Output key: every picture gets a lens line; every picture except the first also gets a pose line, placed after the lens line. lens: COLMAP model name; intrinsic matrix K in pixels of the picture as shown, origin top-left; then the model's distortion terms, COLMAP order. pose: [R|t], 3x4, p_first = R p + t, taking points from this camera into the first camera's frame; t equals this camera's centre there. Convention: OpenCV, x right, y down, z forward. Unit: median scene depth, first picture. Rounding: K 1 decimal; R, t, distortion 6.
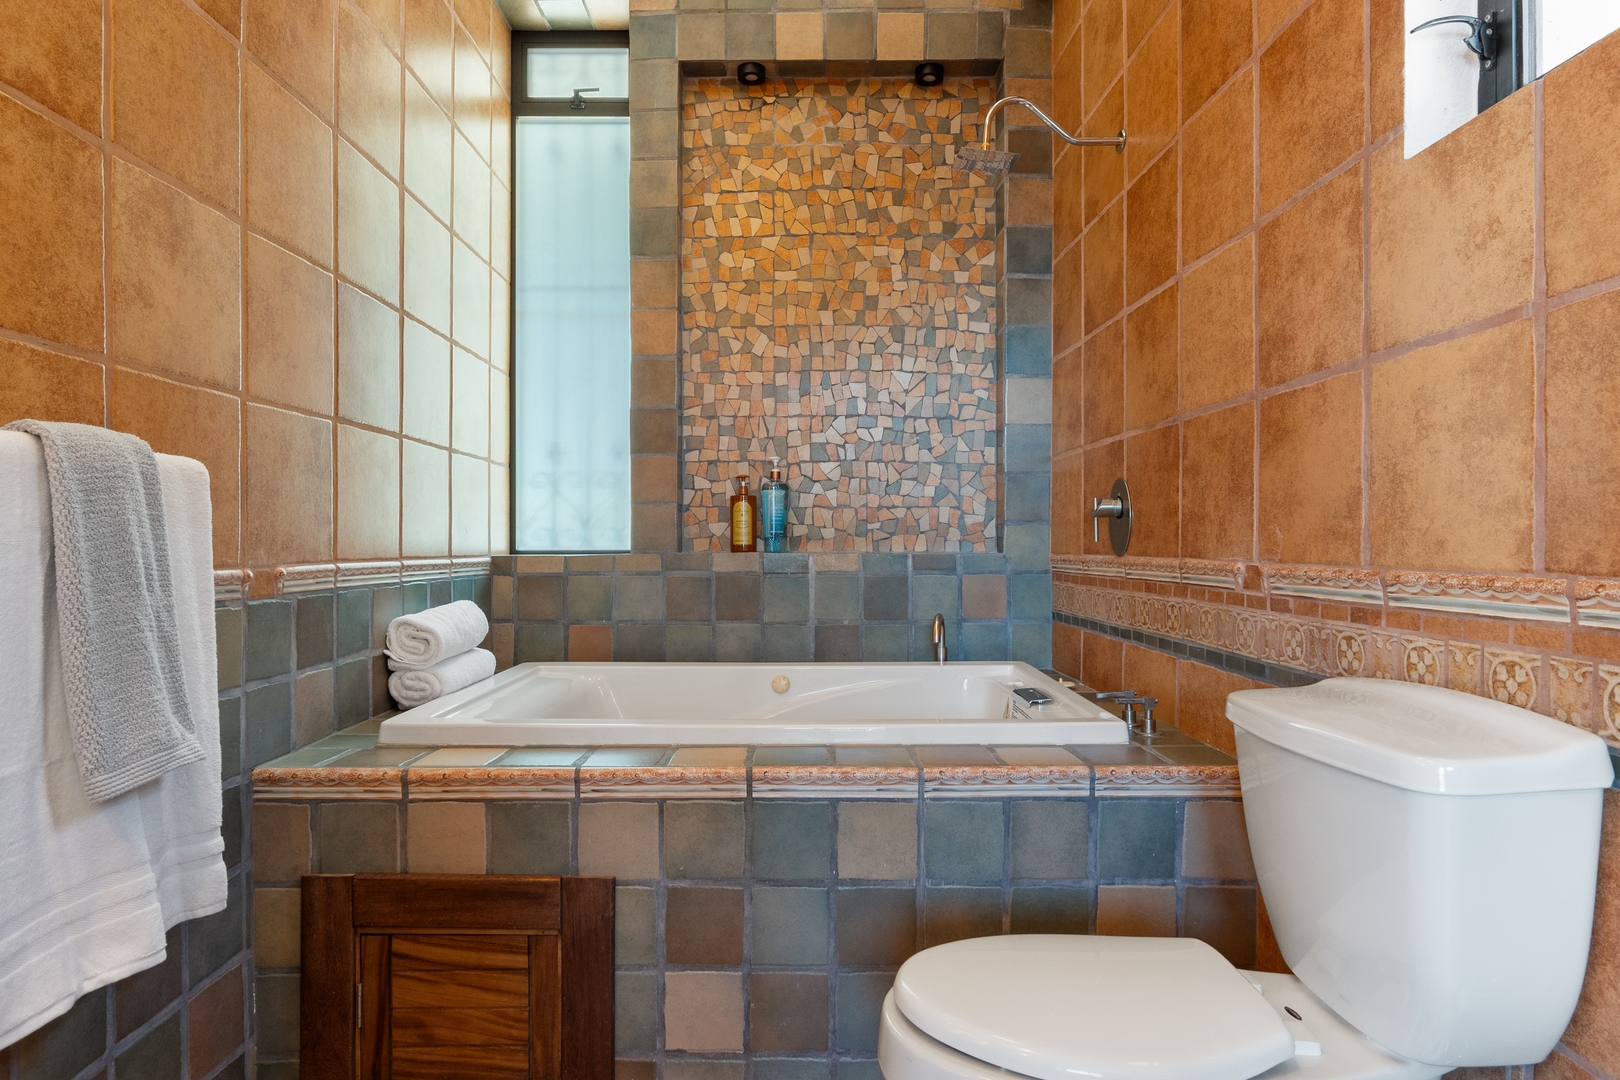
lens RADIAL K [[857.2, 0, 780.2], [0, 857.2, 540.2], [0, 0, 1]] dist [-0.005590, 0.001103]
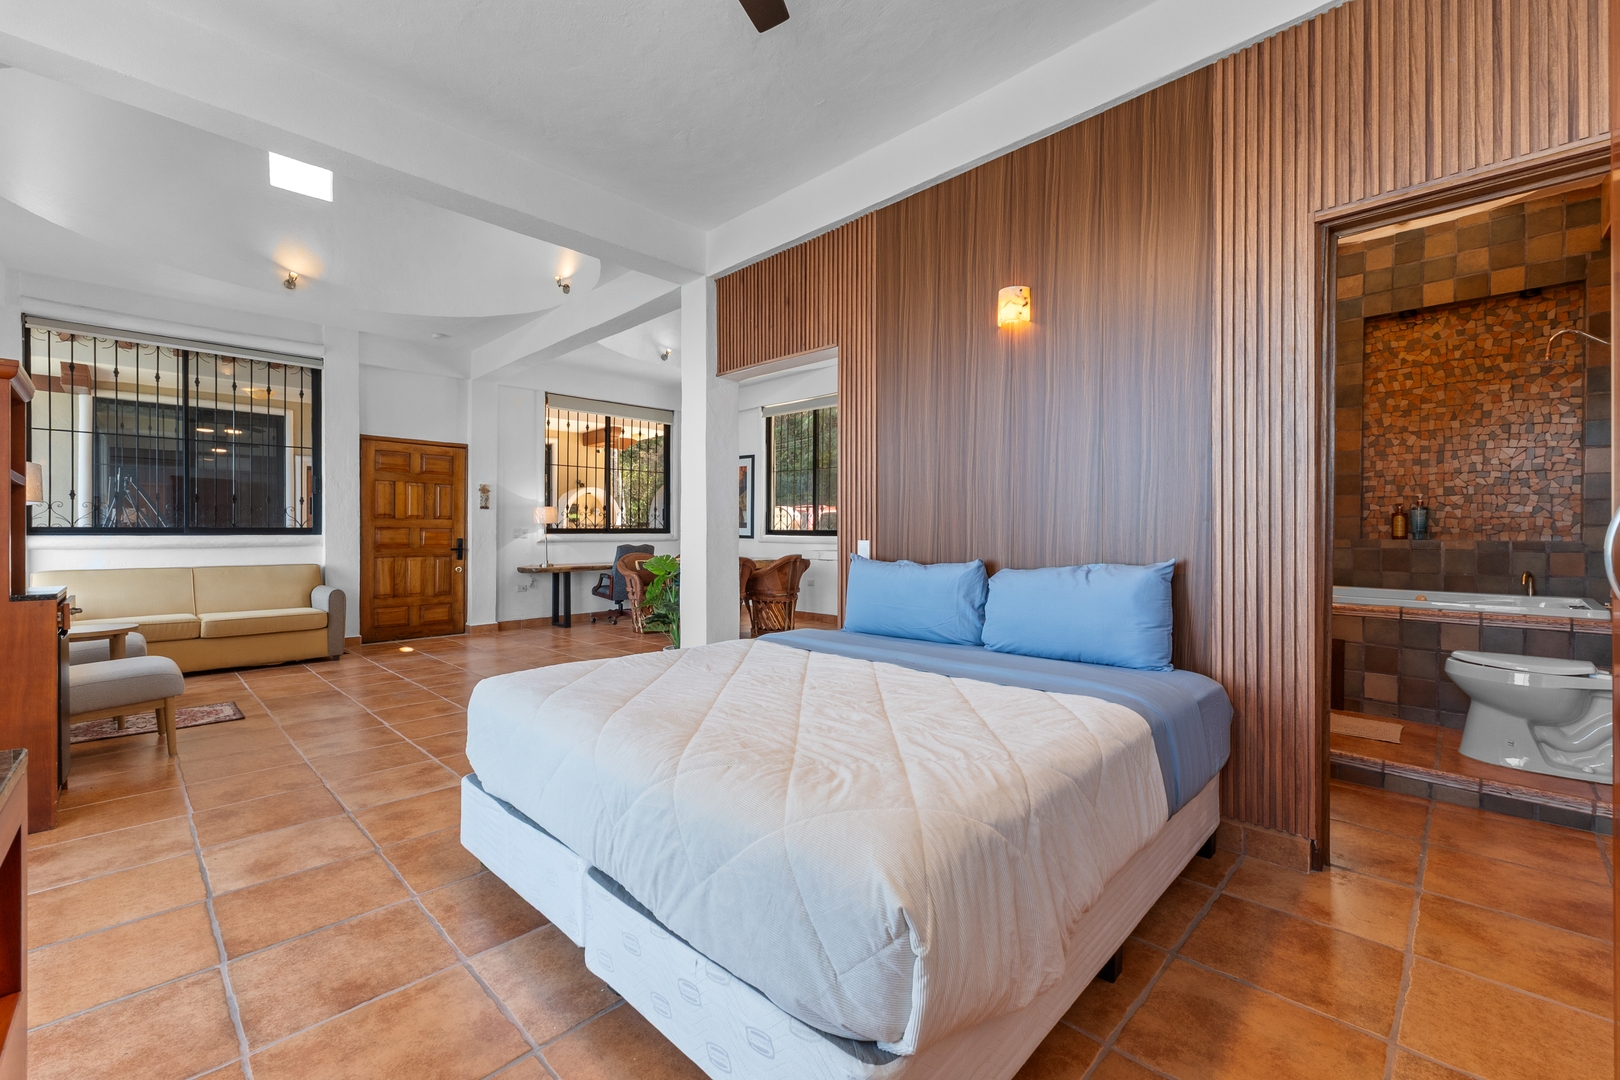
lens RADIAL K [[679.7, 0, 819.8], [0, 679.7, 534.7], [0, 0, 1]] dist [0.007303, -0.000520]
pose [[0.733358, 0.008902, -0.679785, 0.054640], [-0.004879, 0.999957, 0.007831, -0.003987], [0.679826, -0.002426, 0.733370, -1.228622]]
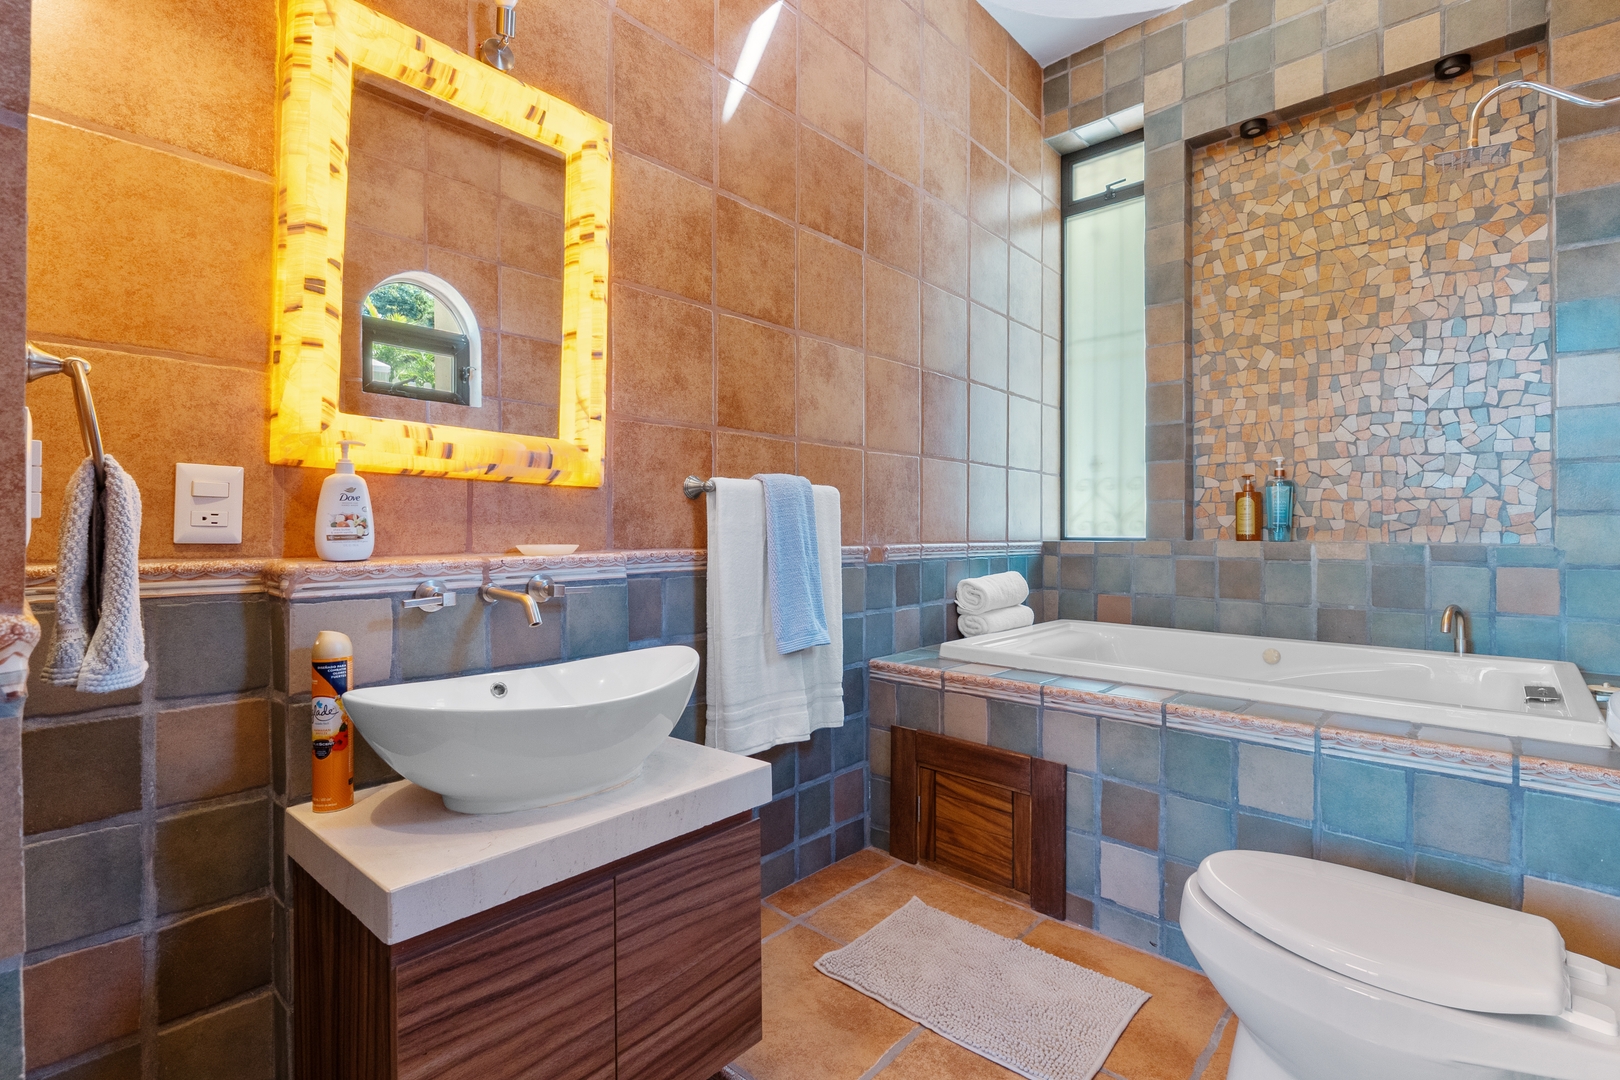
lens RADIAL K [[720.5, 0, 853.1], [0, 720.5, 523.7], [0, 0, 1]] dist [-0.009580, 0.000512]
pose [[0.764418, -0.001836, -0.644718, 0.175808], [-0.002835, 0.999977, -0.006209, -0.001675], [0.644715, 0.006574, 0.764395, -0.088691]]
